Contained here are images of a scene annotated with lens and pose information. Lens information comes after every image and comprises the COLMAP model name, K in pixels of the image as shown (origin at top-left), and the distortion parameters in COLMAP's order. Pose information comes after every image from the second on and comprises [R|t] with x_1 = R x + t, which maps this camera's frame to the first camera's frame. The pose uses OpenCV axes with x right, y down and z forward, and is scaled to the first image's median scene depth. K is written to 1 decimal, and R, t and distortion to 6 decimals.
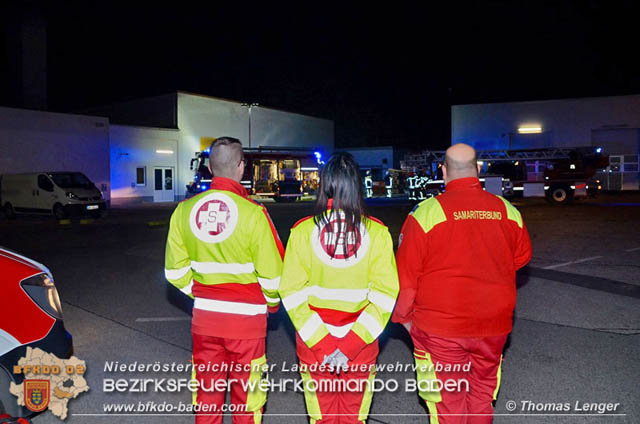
lens RADIAL K [[539.9, 0, 320.5], [0, 539.9, 211.1], [0, 0, 1]] dist [-0.106859, 0.073986]
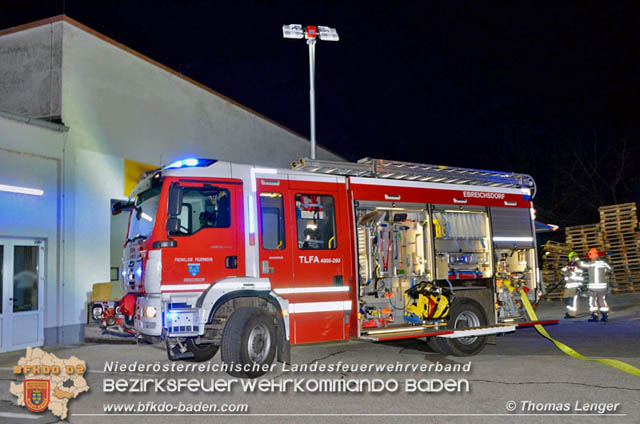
lens RADIAL K [[593.5, 0, 319.6], [0, 593.5, 209.3], [0, 0, 1]] dist [-0.016832, -0.002856]
pose [[0.986326, 0.001360, 0.164803, -0.184489], [0.022750, 0.989269, -0.144321, -0.048370], [-0.163231, 0.146097, 0.975711, 0.678758]]
